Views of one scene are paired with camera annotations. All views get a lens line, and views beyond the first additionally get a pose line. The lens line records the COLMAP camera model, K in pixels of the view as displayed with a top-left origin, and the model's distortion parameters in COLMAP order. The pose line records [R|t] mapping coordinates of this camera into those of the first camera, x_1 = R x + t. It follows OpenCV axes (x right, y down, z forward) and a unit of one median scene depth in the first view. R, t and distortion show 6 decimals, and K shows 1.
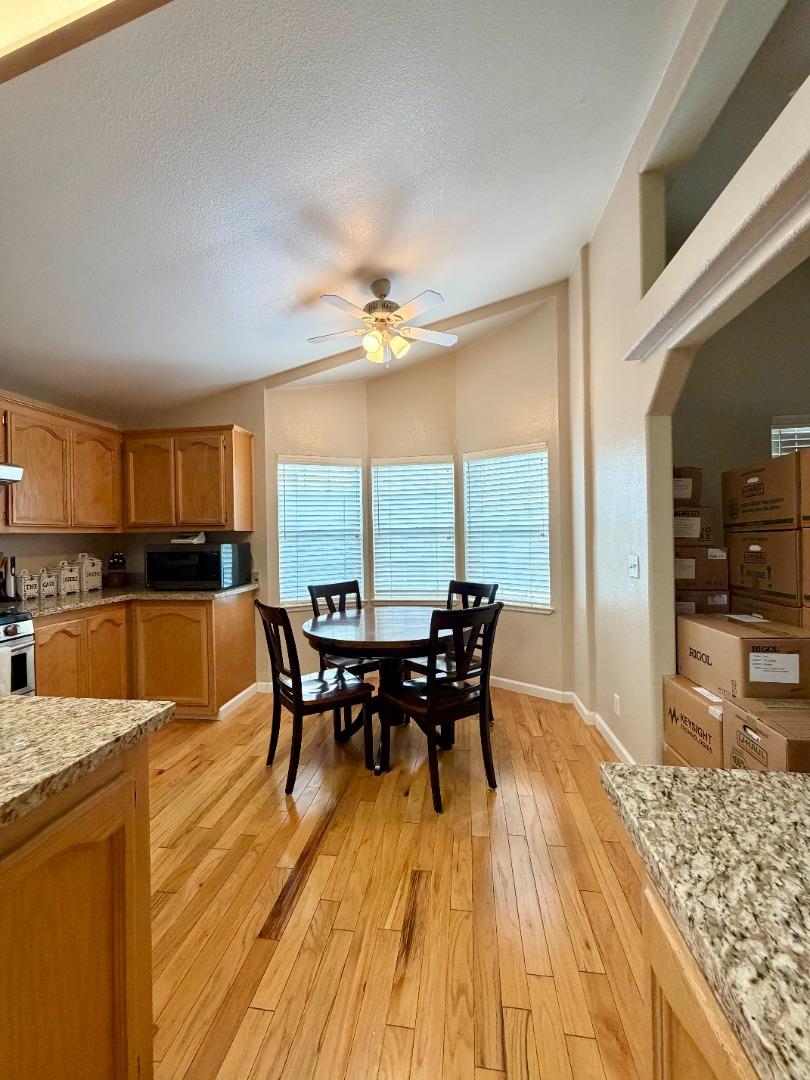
lens RADIAL K [[429.8, 0, 404.0], [0, 429.8, 536.0], [0, 0, 1]] dist [-0.000684, -0.000214]
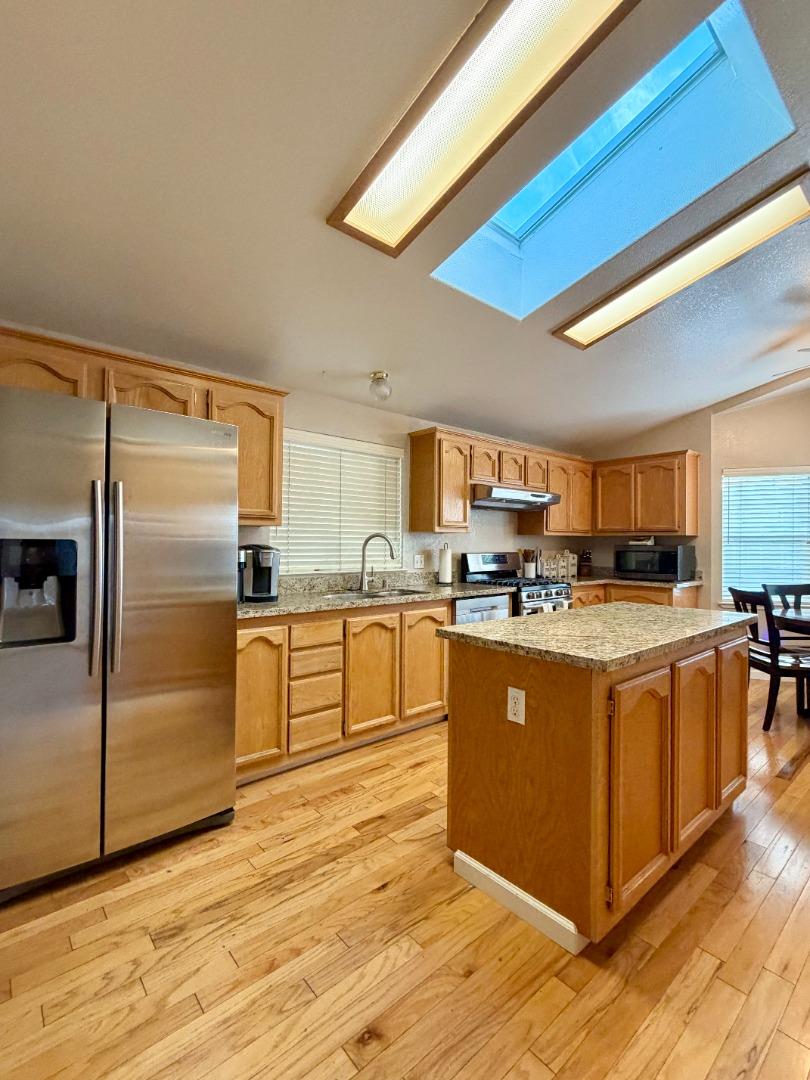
lens RADIAL K [[490.2, 0, 405.0], [0, 490.2, 540.0], [0, 0, 1]] dist [0.001888, 0.000252]
pose [[0.753563, 0.017138, -0.657153, -0.084182], [-0.021176, 0.999774, 0.001790, 0.016972], [0.657035, 0.012566, 0.753755, -0.645200]]
